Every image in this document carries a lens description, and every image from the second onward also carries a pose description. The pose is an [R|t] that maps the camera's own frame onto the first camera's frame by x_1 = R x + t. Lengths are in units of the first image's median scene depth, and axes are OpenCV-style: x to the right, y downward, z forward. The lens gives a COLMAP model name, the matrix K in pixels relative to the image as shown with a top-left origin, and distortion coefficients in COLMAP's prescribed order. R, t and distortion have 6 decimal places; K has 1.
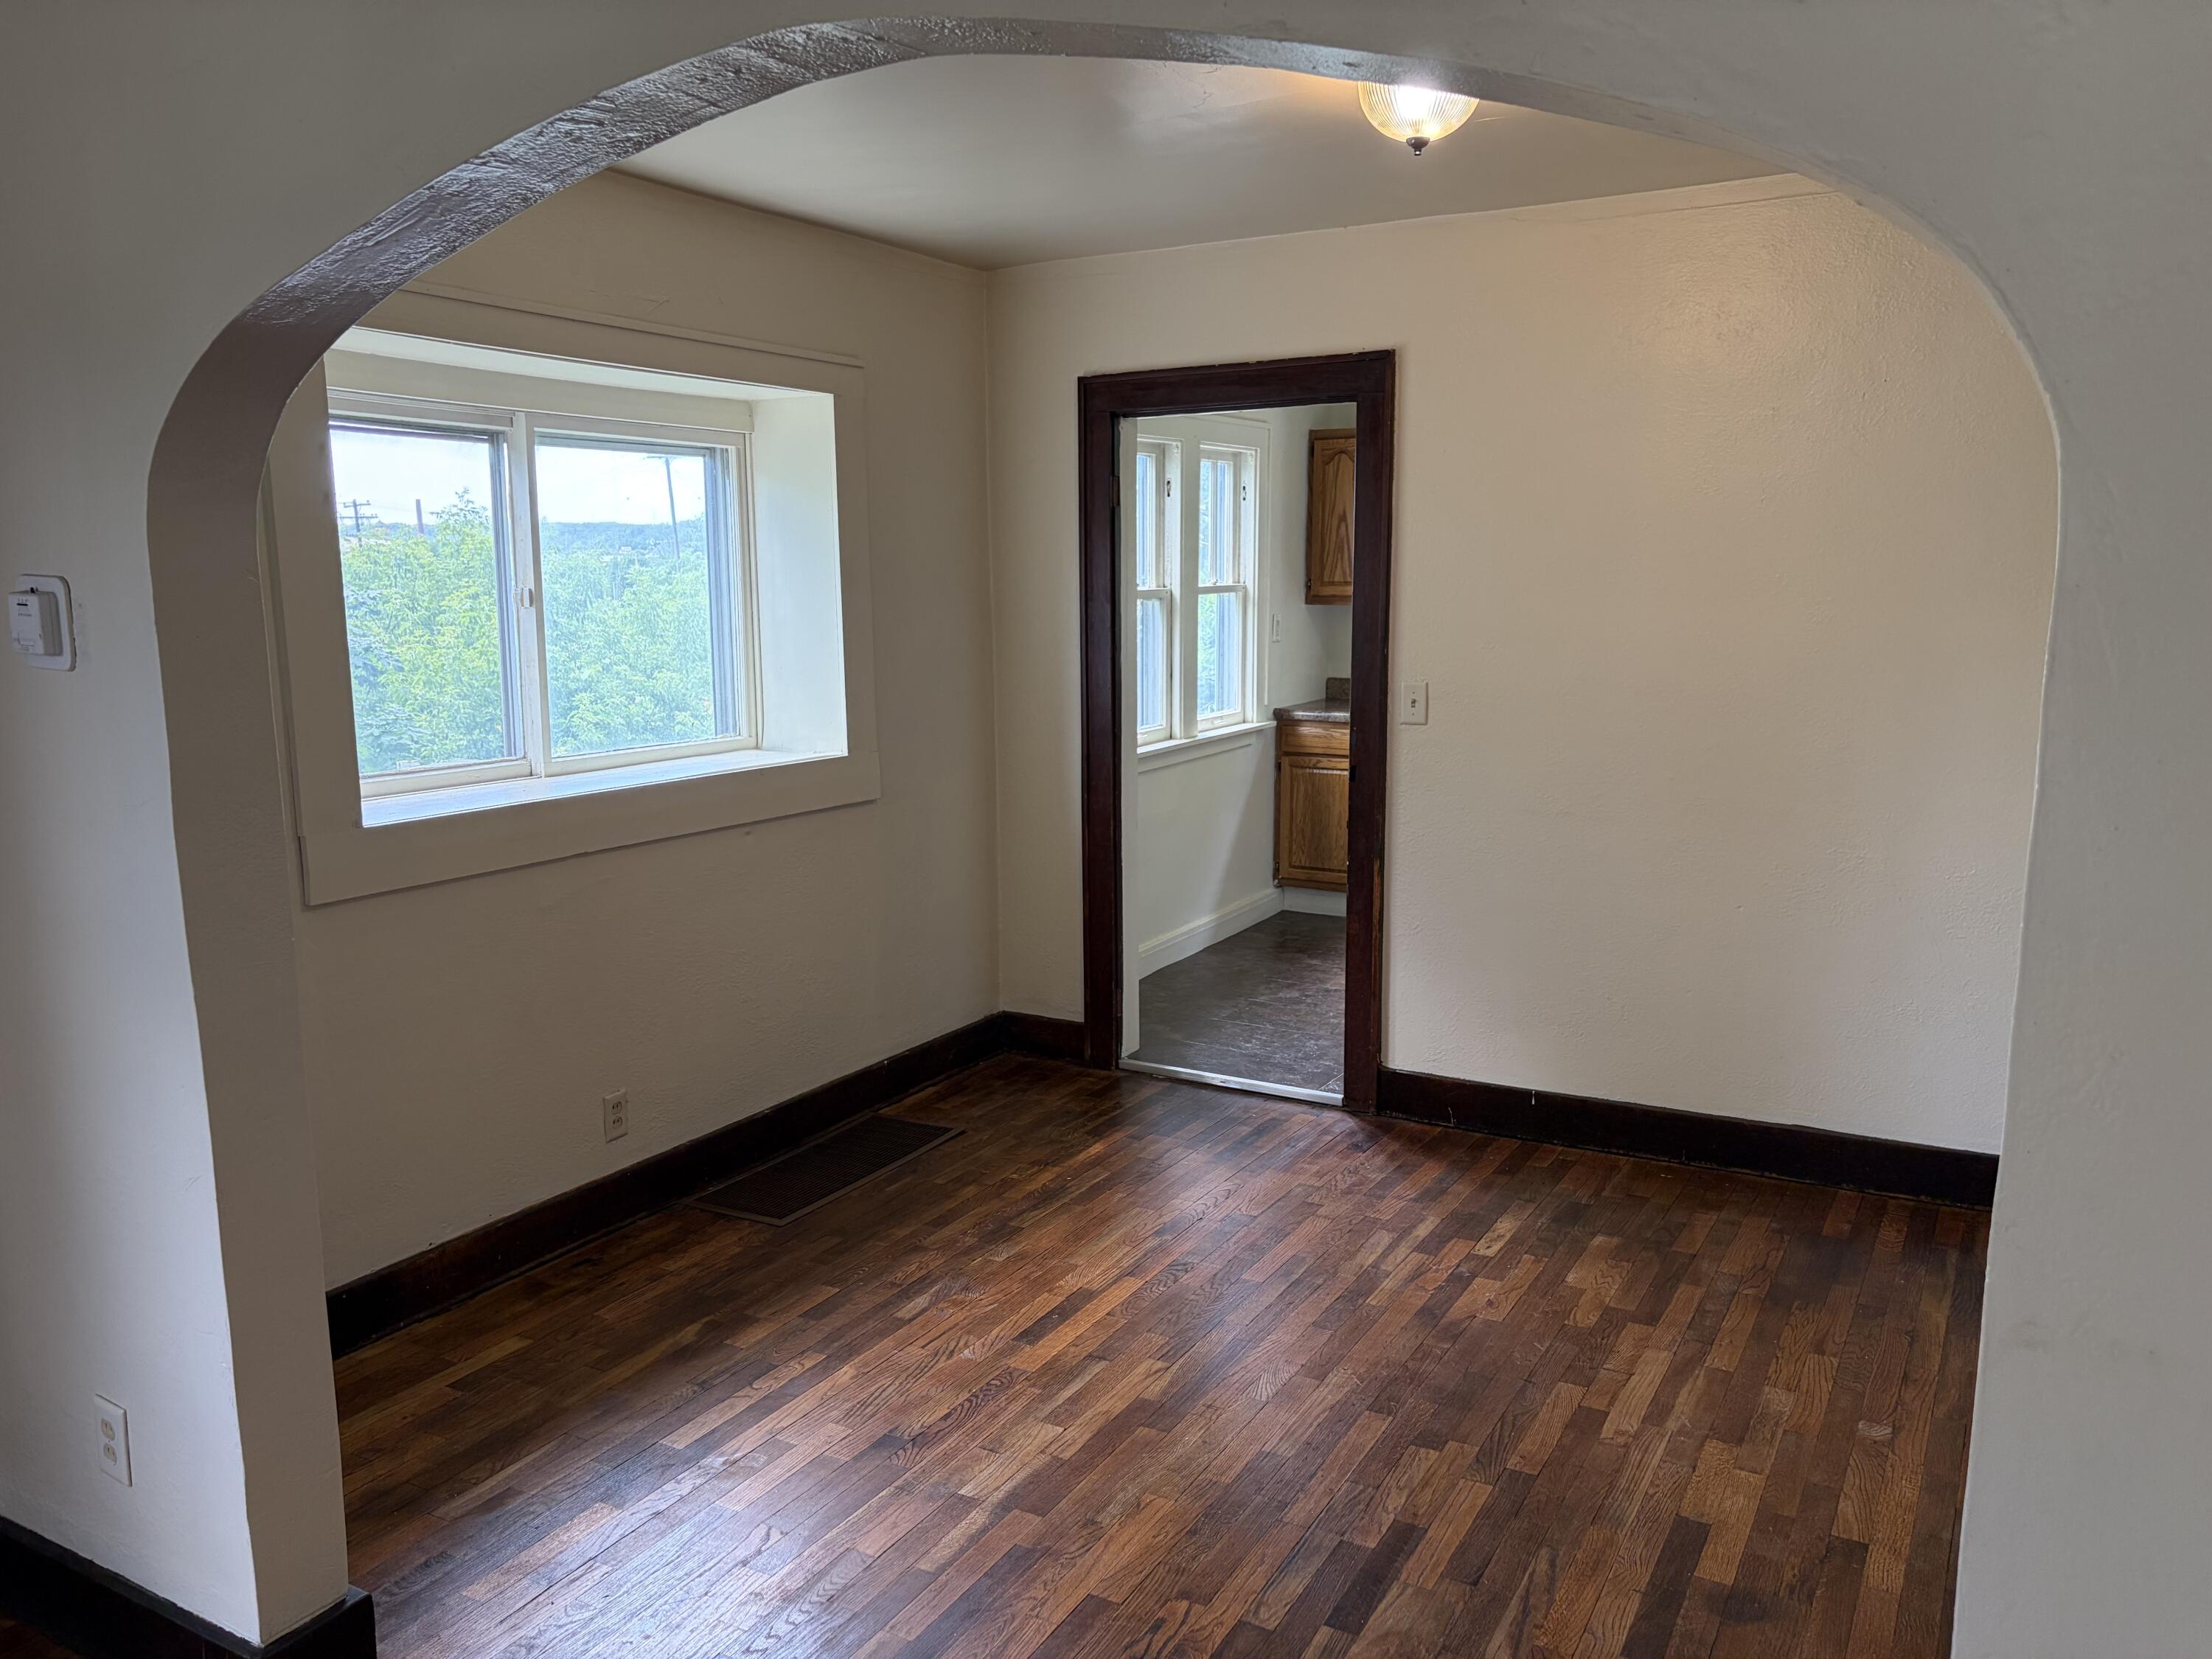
lens RADIAL K [[1669.4, 0, 1096.8], [0, 1669.4, 841.7], [0, 0, 1]] dist [0.035701, -0.025963]
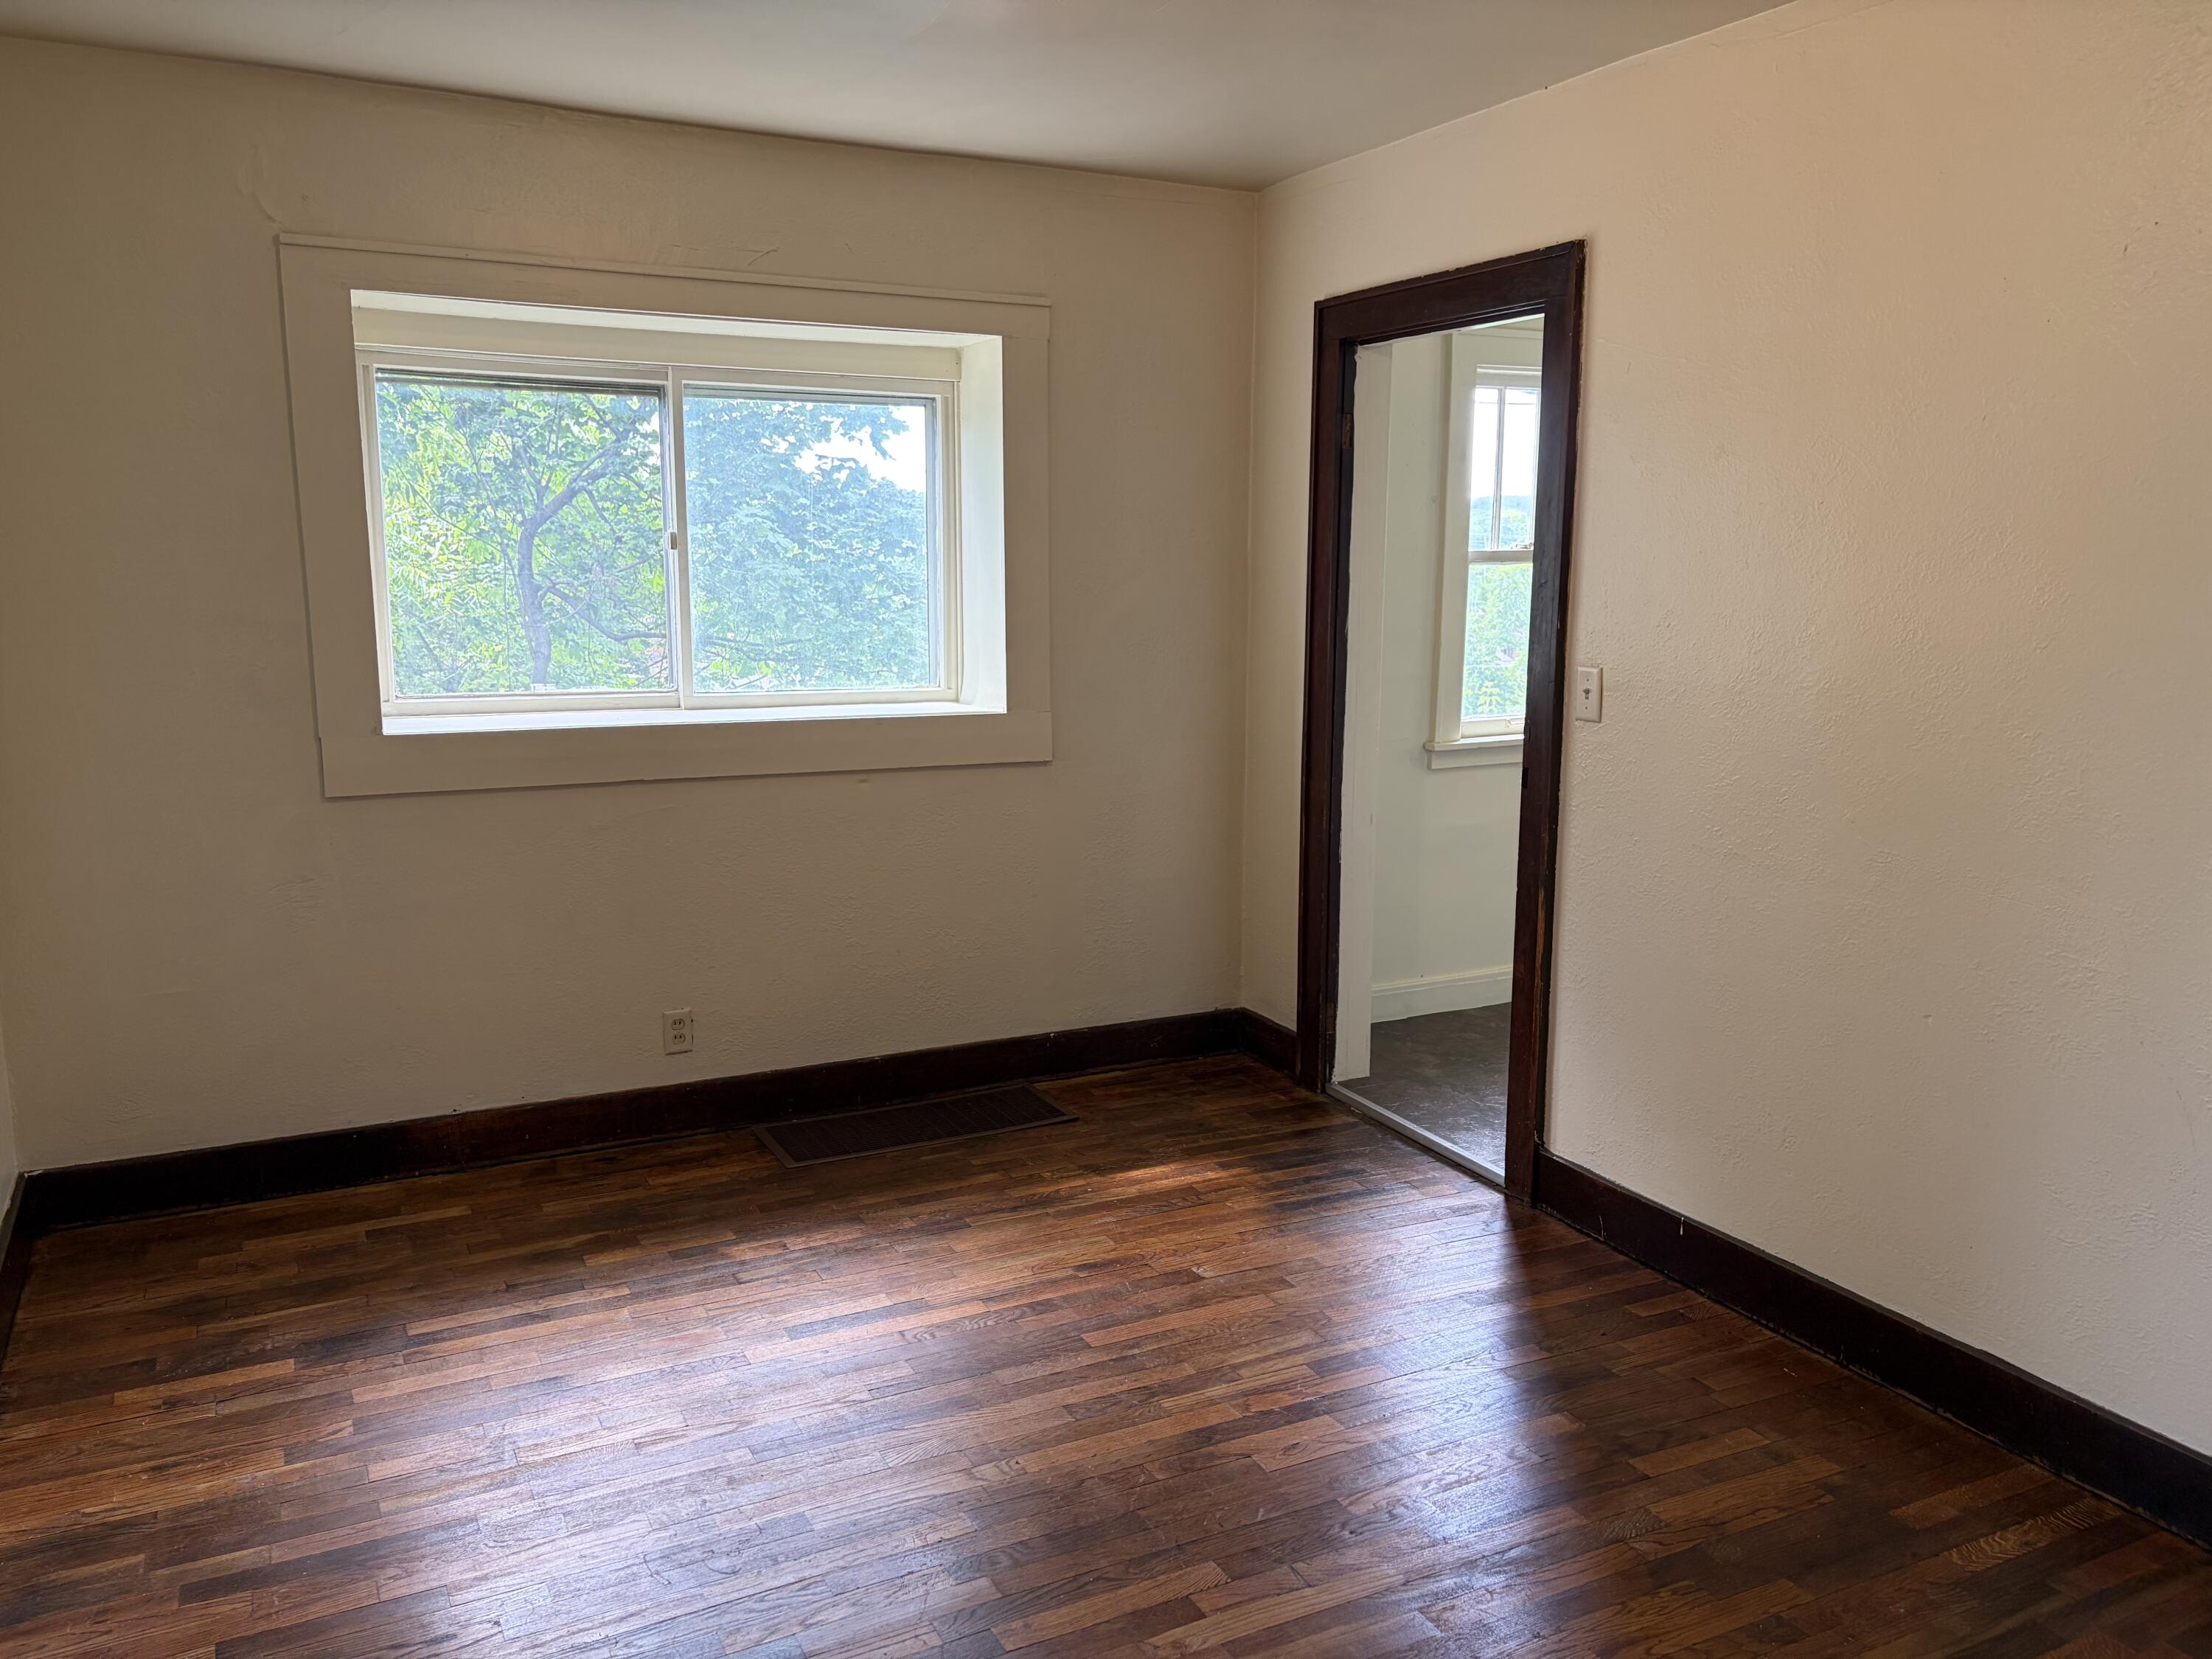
lens RADIAL K [[1669.4, 0, 1104.9], [0, 1669.4, 838.0], [0, 0, 1]] dist [0.035701, -0.025963]
pose [[0.834942, 0.107875, -0.539662, 0.431340], [-0.100656, 0.993993, 0.042961, -0.026747], [0.541055, 0.018450, 0.840785, 0.221221]]
